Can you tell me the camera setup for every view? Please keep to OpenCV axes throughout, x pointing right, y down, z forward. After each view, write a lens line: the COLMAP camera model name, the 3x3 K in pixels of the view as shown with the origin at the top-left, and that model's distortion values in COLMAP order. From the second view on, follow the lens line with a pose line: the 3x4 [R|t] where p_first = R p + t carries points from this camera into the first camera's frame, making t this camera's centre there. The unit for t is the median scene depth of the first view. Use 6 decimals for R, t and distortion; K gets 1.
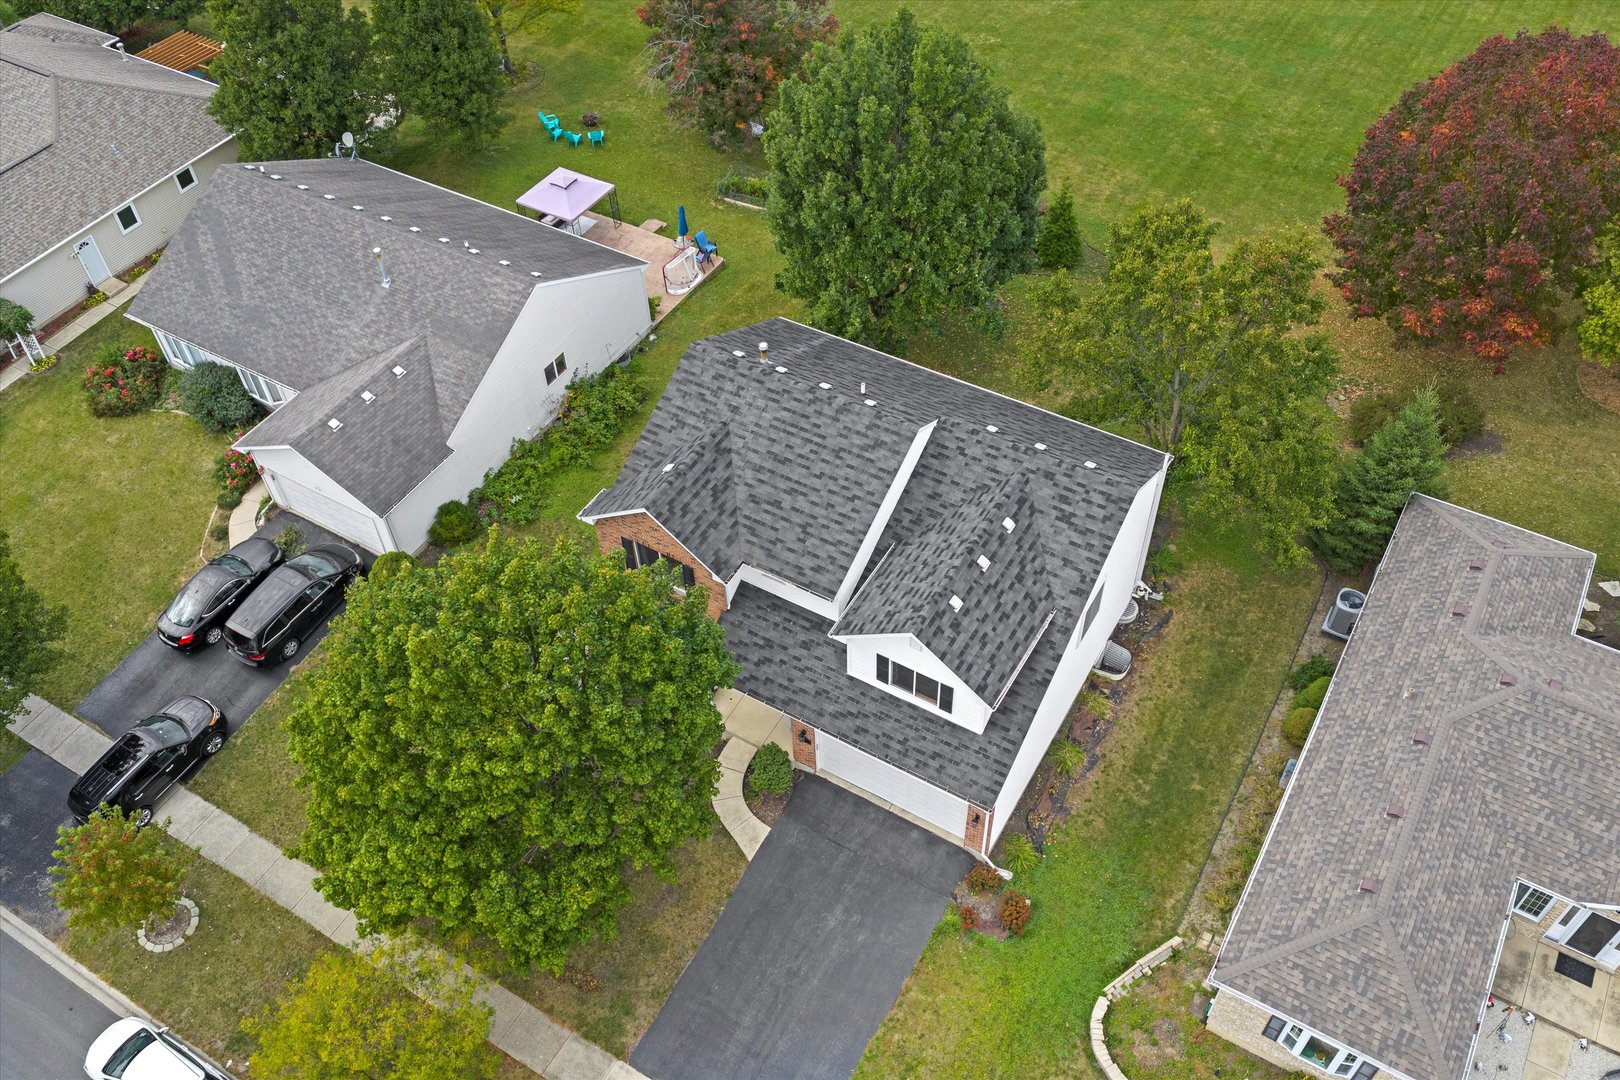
lens RADIAL K [[1348.8, 0, 810.0], [0, 1348.8, 540.0], [0, 0, 1]] dist [0.037719, -0.066854]
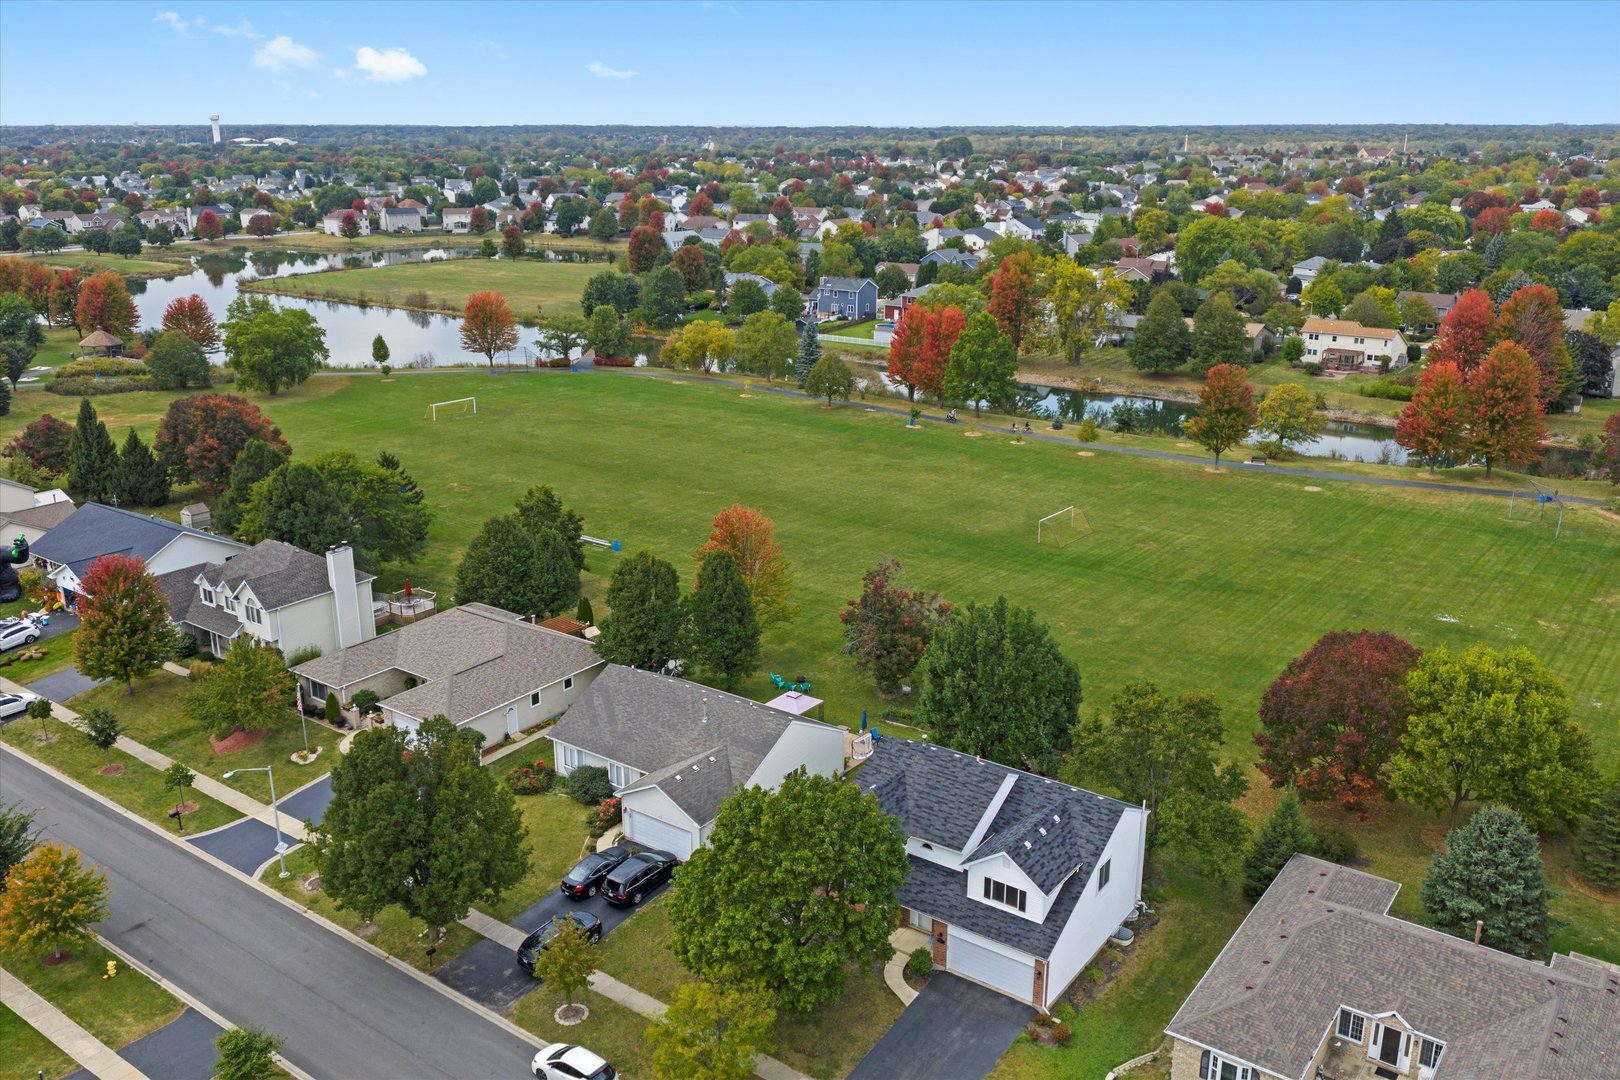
lens RADIAL K [[1348.8, 0, 810.0], [0, 1348.8, 540.0], [0, 0, 1]] dist [0.037719, -0.066854]
pose [[0.995693, 0.054413, -0.075067, -0.069621], [-0.084947, 0.859807, -0.503504, 0.598469], [0.037145, 0.507712, 0.860725, -0.781113]]
